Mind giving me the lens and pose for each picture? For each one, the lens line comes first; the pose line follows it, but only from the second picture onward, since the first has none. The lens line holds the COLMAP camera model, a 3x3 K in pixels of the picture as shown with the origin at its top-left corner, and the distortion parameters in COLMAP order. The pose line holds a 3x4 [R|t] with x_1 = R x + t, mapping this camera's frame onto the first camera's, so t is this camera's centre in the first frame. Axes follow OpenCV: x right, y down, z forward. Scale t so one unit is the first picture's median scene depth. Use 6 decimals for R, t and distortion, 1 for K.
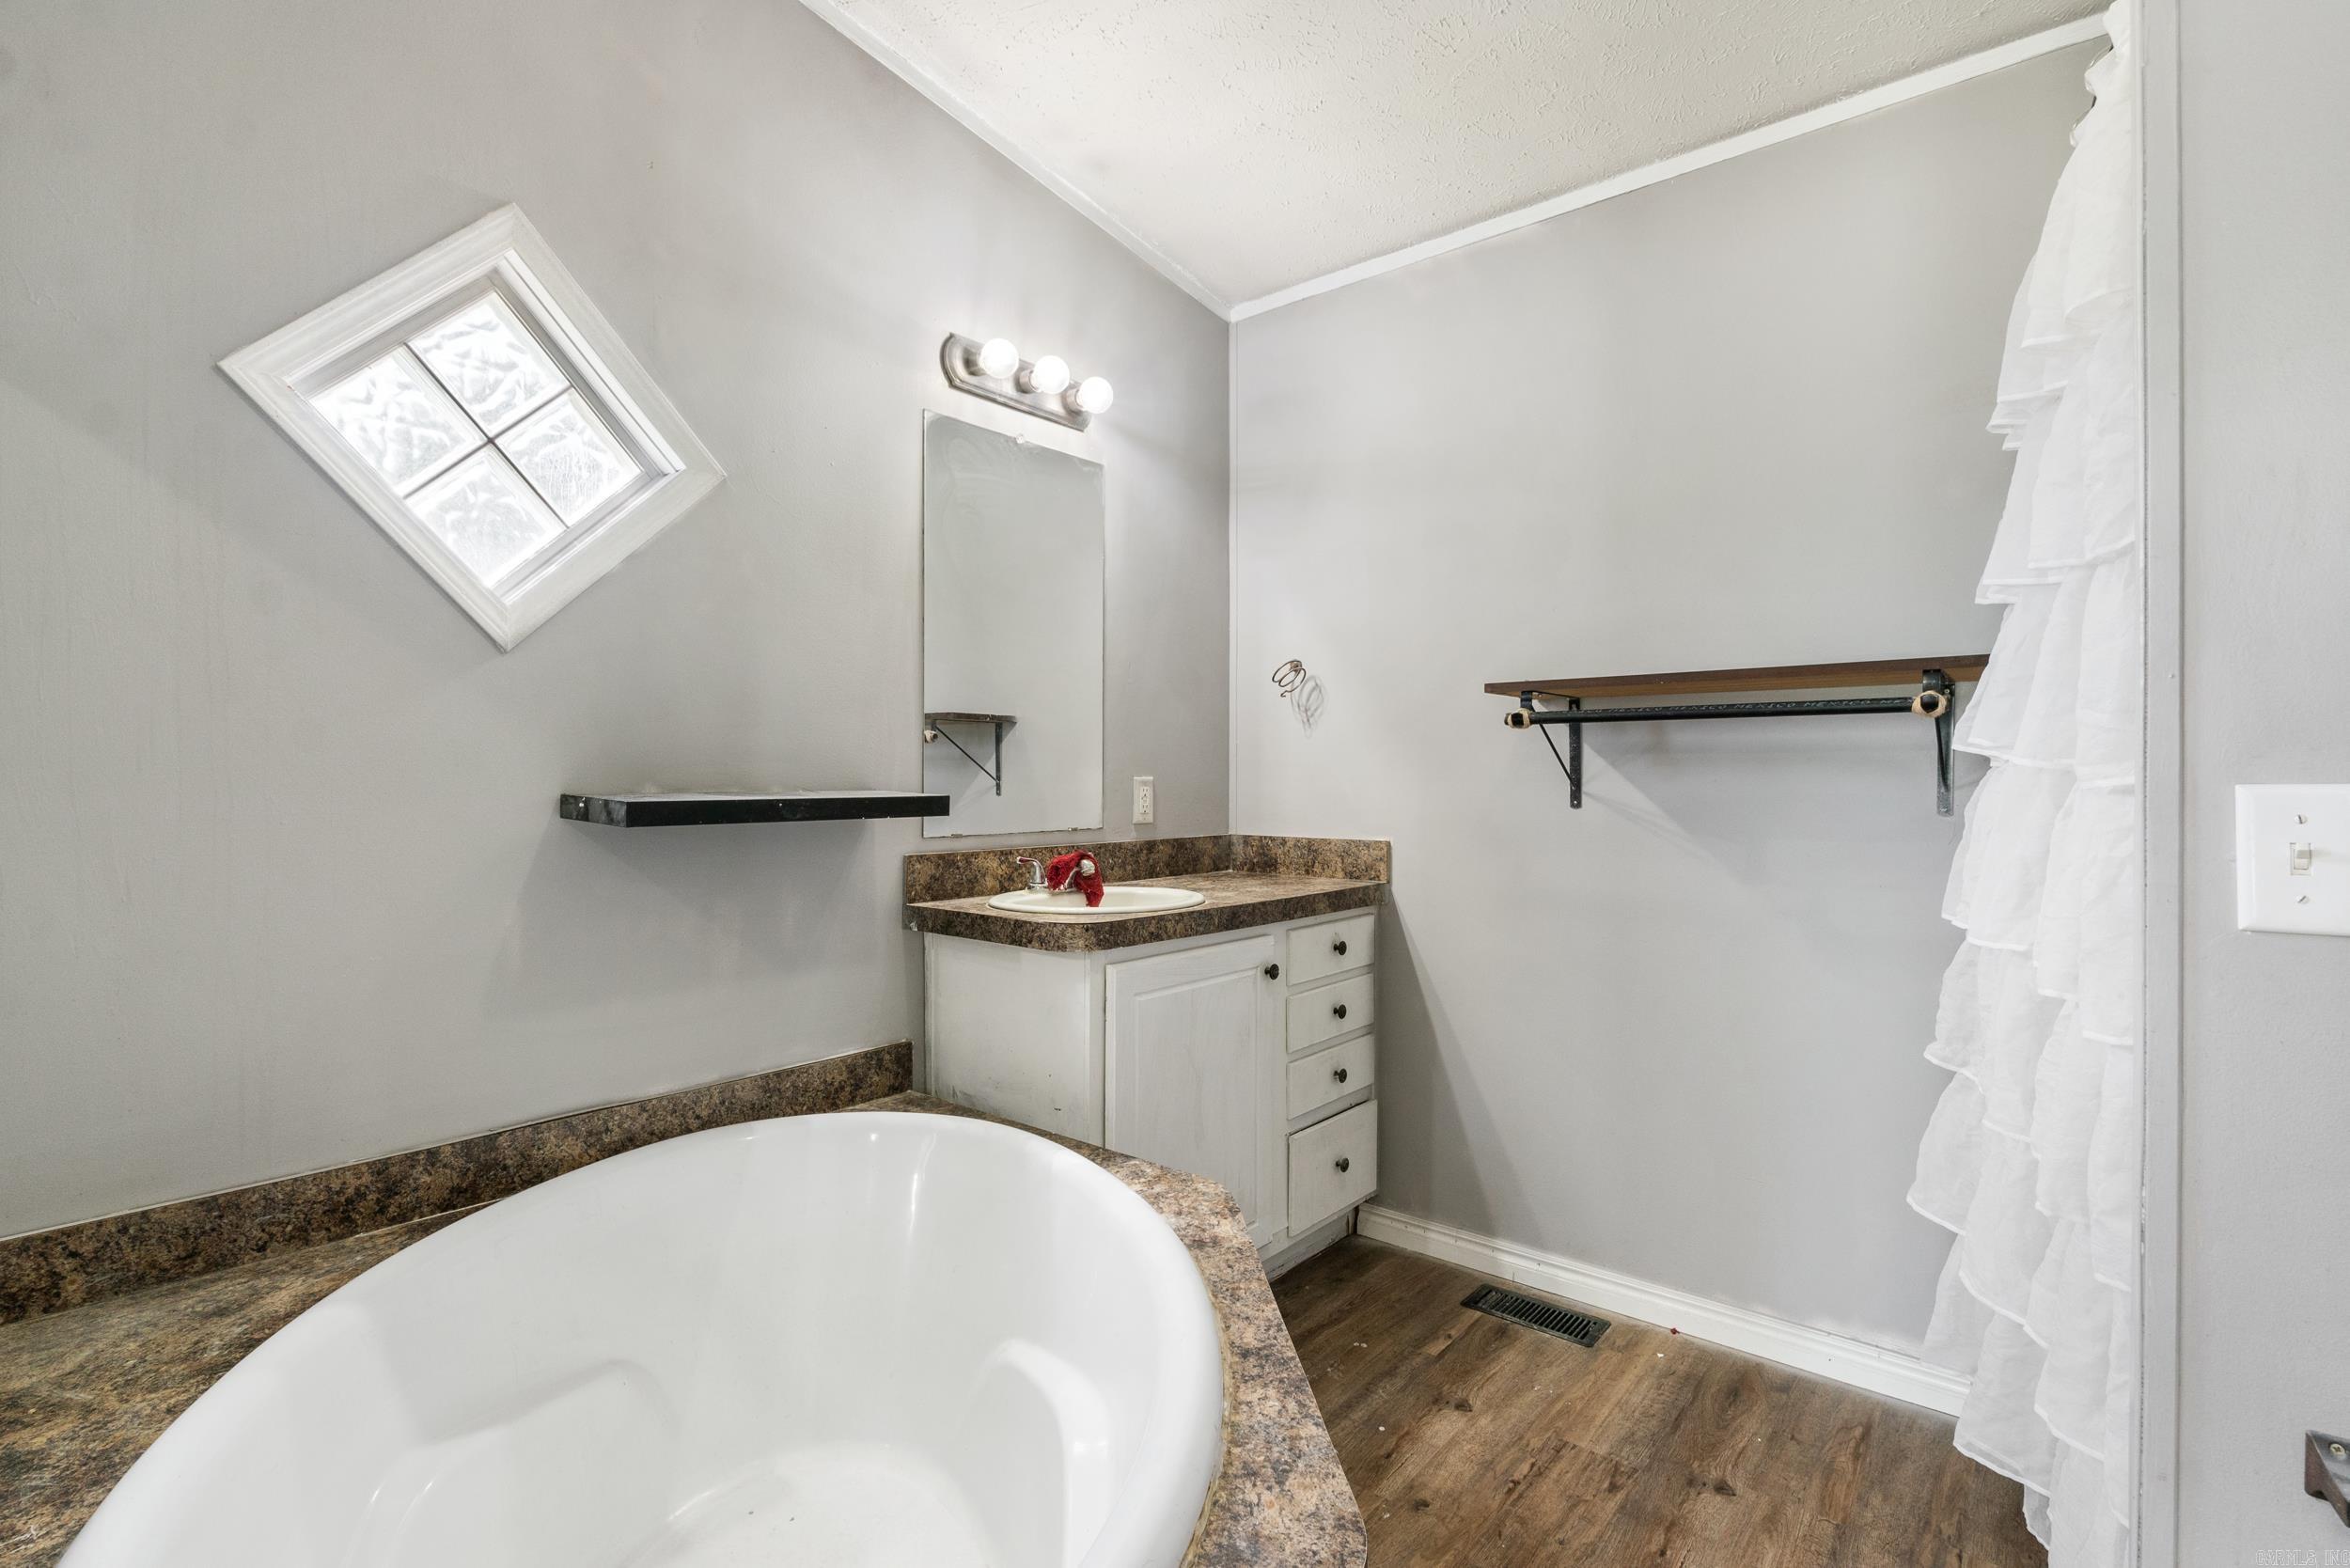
lens RADIAL K [[1093.8, 0, 1175.0], [0, 1093.8, 784.0], [0, 0, 1]] dist [0.000482, 0.000382]
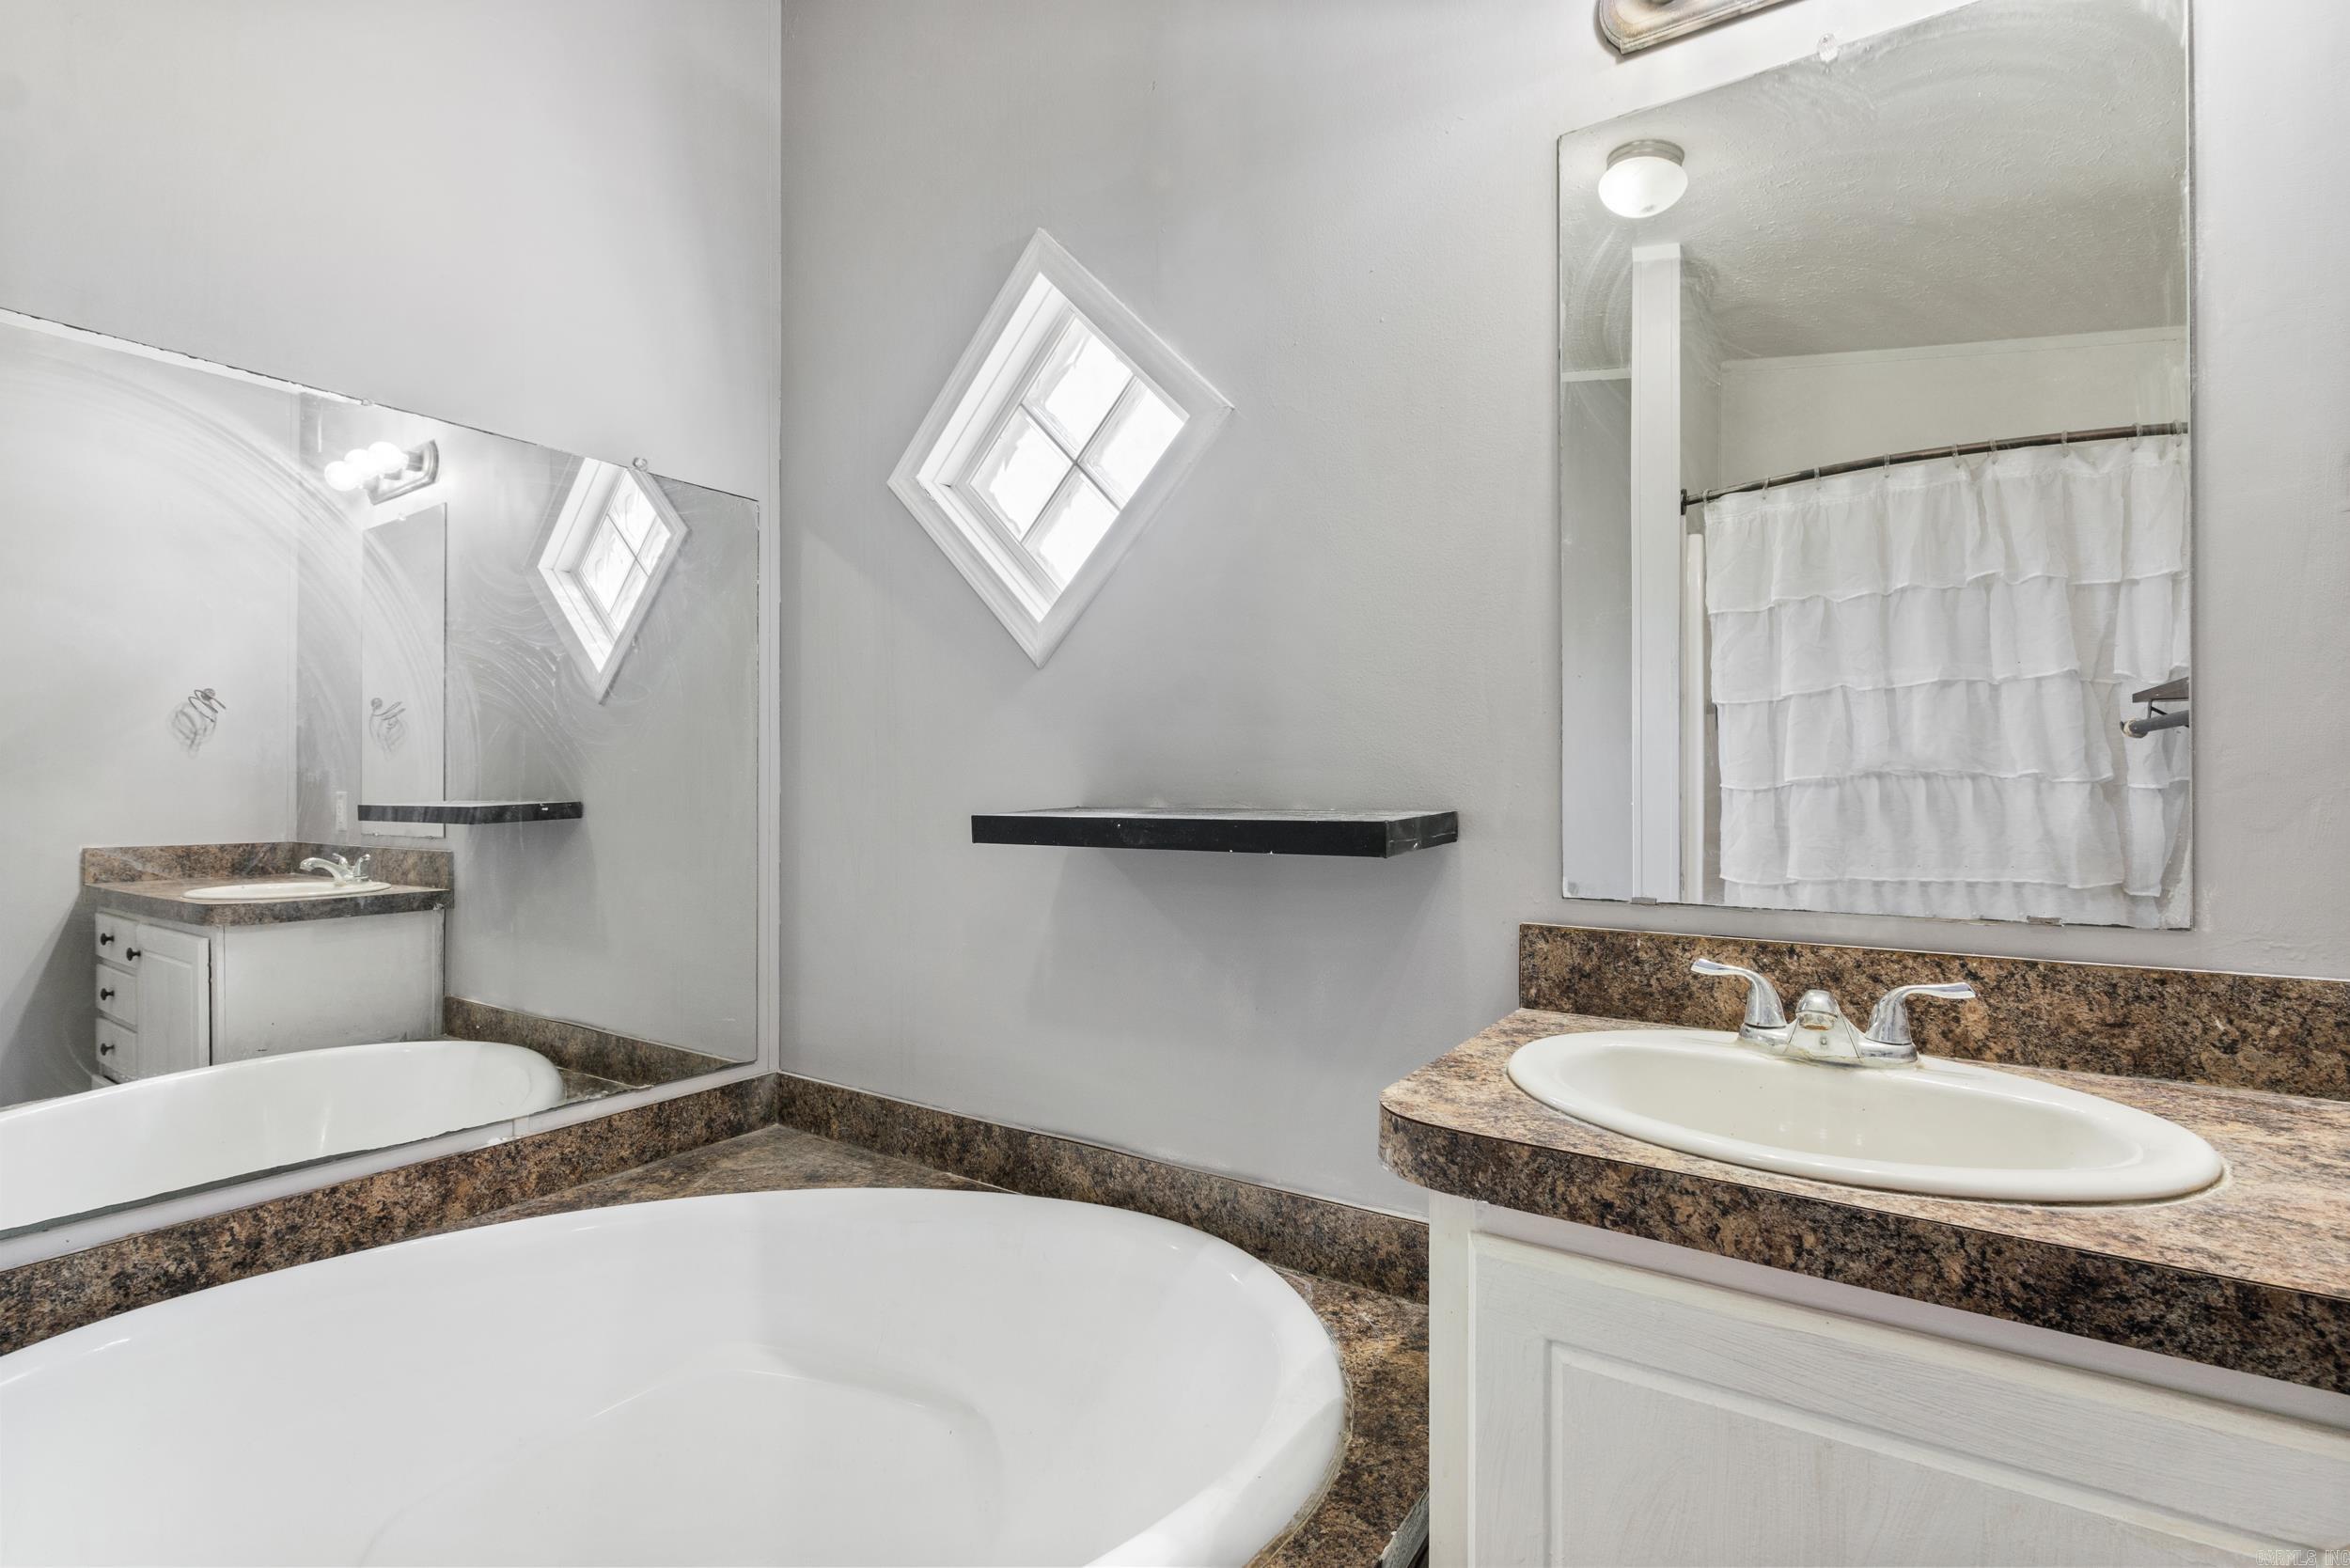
lens RADIAL K [[1093.8, 0, 1175.0], [0, 1093.8, 784.0], [0, 0, 1]] dist [0.000482, 0.000382]
pose [[0.102862, -0.004489, -0.994686, 0.385964], [-0.006292, 0.999967, -0.005164, -0.006021], [0.994676, 0.006790, 0.102830, 0.925478]]
